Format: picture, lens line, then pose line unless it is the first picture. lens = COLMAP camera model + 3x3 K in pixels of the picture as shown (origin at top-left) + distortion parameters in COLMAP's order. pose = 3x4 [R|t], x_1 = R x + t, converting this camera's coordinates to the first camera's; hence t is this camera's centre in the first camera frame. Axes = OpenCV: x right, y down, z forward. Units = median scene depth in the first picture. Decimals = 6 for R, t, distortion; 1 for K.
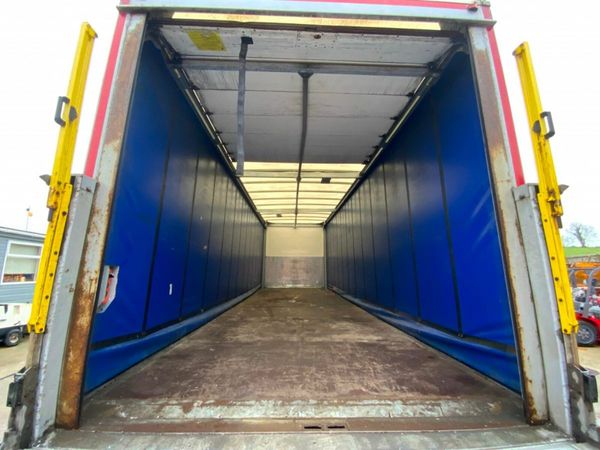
lens RADIAL K [[243.6, 0, 300.0], [0, 243.6, 225.0], [0, 0, 1]] dist [0.019767, -0.018009]
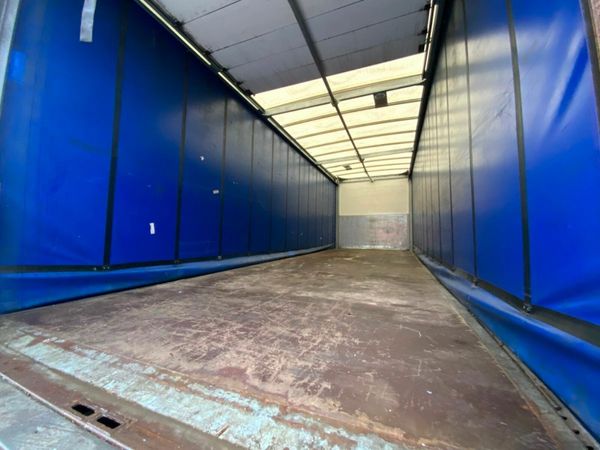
lens RADIAL K [[243.6, 0, 300.0], [0, 243.6, 225.0], [0, 0, 1]] dist [0.019767, -0.018009]
pose [[0.914181, -0.020911, -0.404766, 0.488434], [0.073893, 0.990530, 0.115717, 0.232185], [0.398513, -0.135696, 0.907069, 0.474074]]
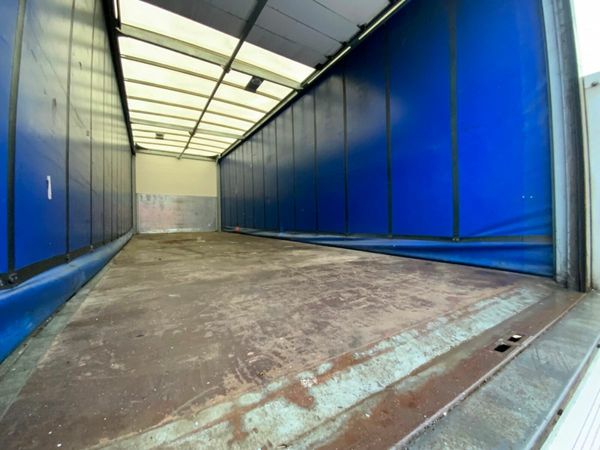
lens RADIAL K [[243.6, 0, 300.0], [0, 243.6, 225.0], [0, 0, 1]] dist [0.019767, -0.018009]
pose [[0.861011, -0.023337, 0.508050, -0.467683], [-0.077004, 0.981448, 0.175584, 0.277133], [-0.502723, -0.190302, 0.843241, 0.500423]]
